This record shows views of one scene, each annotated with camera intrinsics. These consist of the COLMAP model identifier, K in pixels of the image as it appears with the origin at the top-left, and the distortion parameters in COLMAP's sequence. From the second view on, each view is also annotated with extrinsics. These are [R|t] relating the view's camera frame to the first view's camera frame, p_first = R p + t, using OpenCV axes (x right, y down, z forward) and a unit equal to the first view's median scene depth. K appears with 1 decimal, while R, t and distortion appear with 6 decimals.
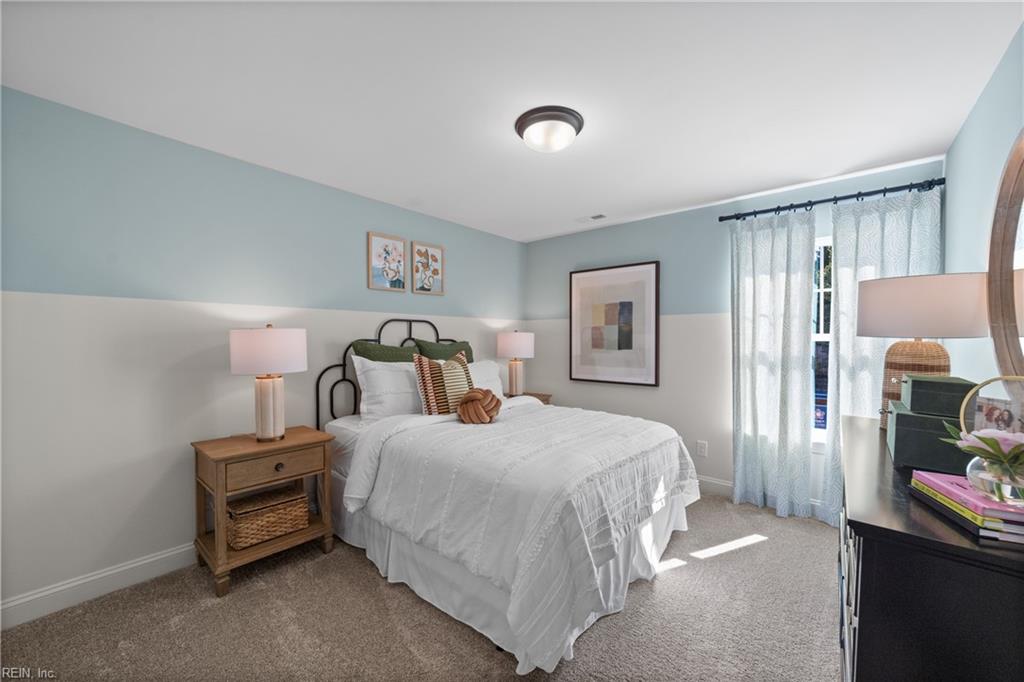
lens RADIAL K [[392.1, 0, 517.8], [0, 392.1, 349.2], [0, 0, 1]] dist [-0.008700, 0.004518]
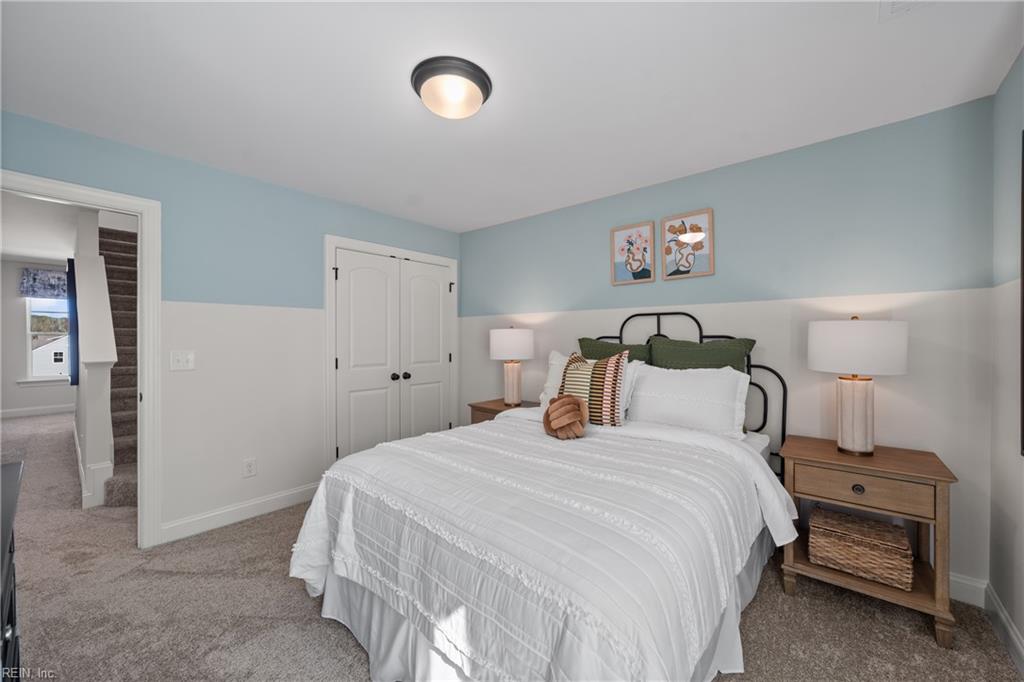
lens RADIAL K [[392.1, 0, 504.9], [0, 392.1, 337.4], [0, 0, 1]] dist [-0.008700, 0.004518]
pose [[-0.020131, 0.005462, -0.999782, 0.599677], [-0.018100, 0.999819, 0.005827, -0.022086], [0.999633, 0.018214, -0.020028, 0.713104]]
